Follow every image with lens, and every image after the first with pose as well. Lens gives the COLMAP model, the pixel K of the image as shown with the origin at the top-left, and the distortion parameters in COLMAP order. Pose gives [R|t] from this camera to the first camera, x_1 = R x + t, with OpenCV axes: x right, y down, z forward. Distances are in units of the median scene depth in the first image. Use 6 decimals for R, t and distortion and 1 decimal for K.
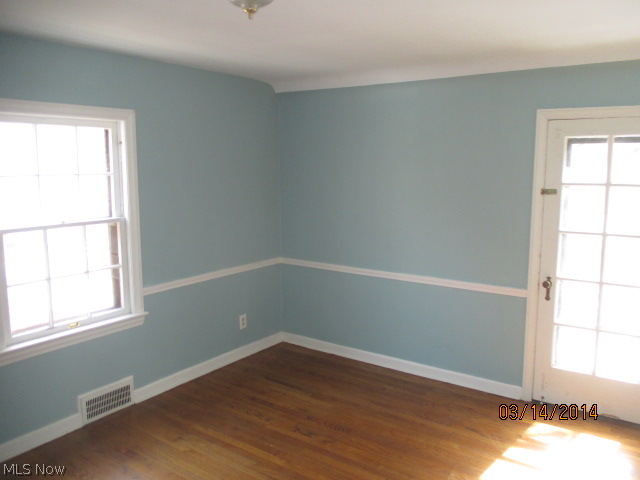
lens RADIAL K [[518.1, 0, 320.0], [0, 518.1, 240.0], [0, 0, 1]] dist [-0.002638, 0.002013]
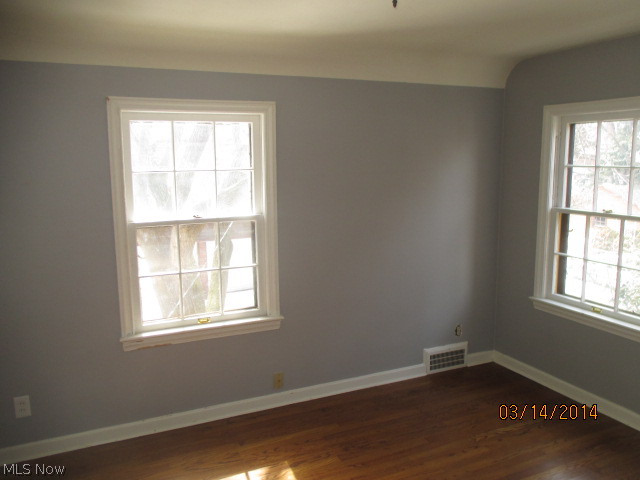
lens RADIAL K [[518.1, 0, 320.0], [0, 518.1, 240.0], [0, 0, 1]] dist [-0.002638, 0.002013]
pose [[0.866125, 0.078174, -0.493676, 0.193367], [-0.068475, 0.996939, 0.037732, -0.042869], [0.495114, 0.001123, 0.868827, 0.229469]]
